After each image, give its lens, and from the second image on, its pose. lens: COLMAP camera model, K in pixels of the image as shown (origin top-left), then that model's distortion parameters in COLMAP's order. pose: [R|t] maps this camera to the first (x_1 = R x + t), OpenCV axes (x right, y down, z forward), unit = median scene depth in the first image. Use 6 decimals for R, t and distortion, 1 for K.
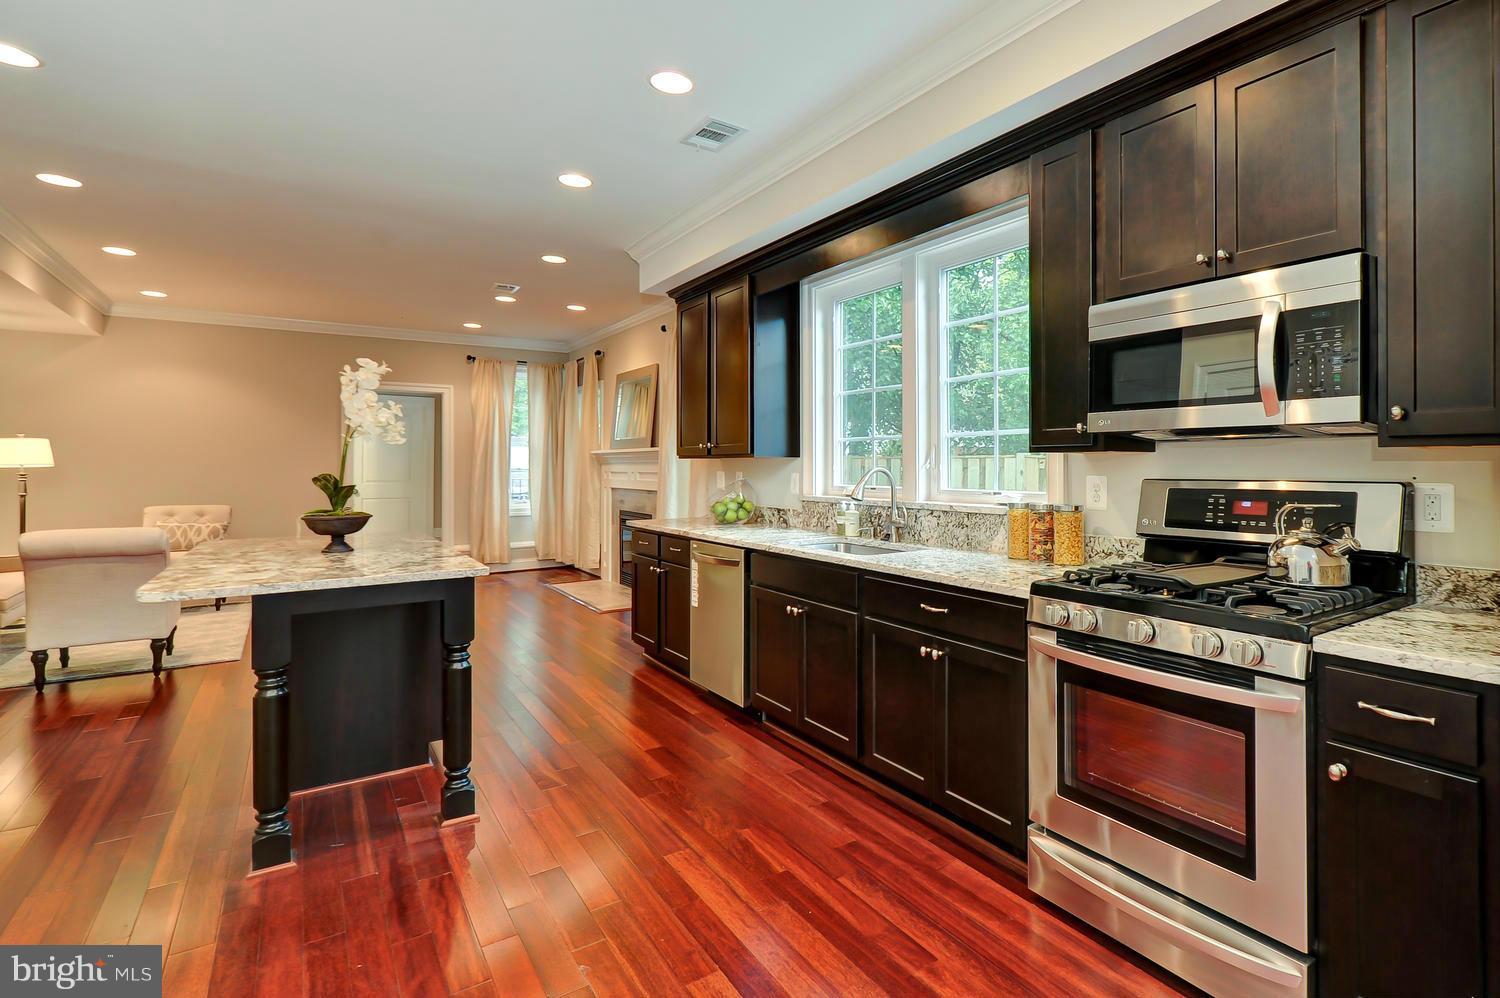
lens RADIAL K [[725.9, 0, 832.5], [0, 725.9, 463.1], [0, 0, 1]] dist [0.002887, 0.000125]
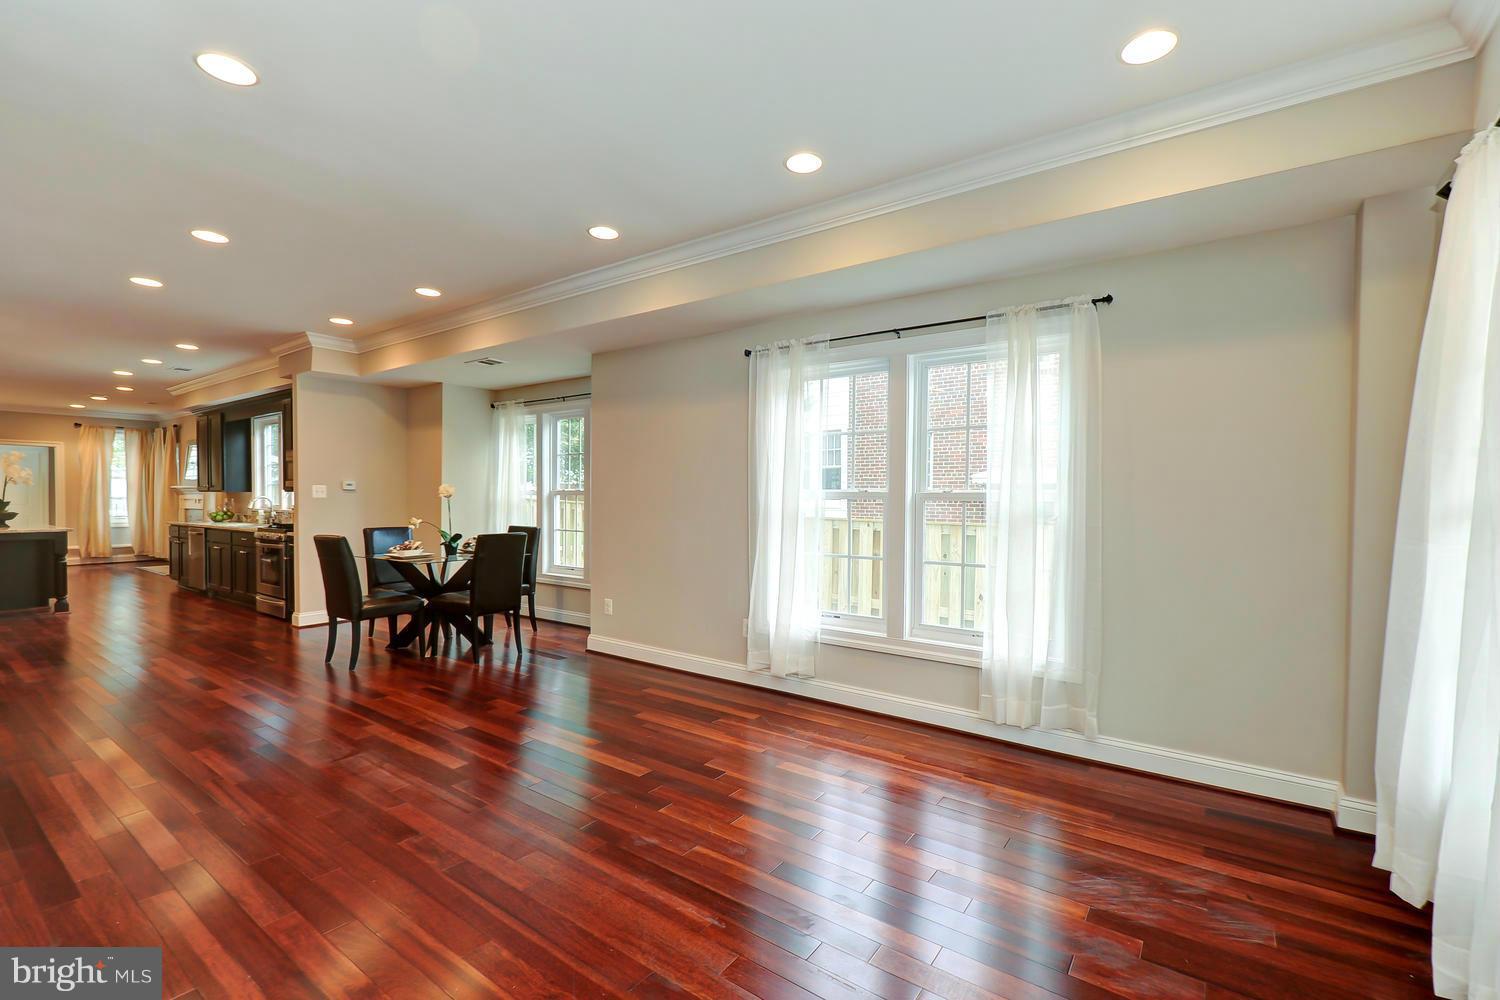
lens RADIAL K [[655.7, 0, 742.3], [0, 655.7, 510.3], [0, 0, 1]] dist [-0.000410, -0.000400]
pose [[0.952102, -0.001742, 0.305775, 1.185882], [-0.005903, 0.999693, 0.024076, -0.012651], [-0.305723, -0.024727, 0.951799, -2.144163]]
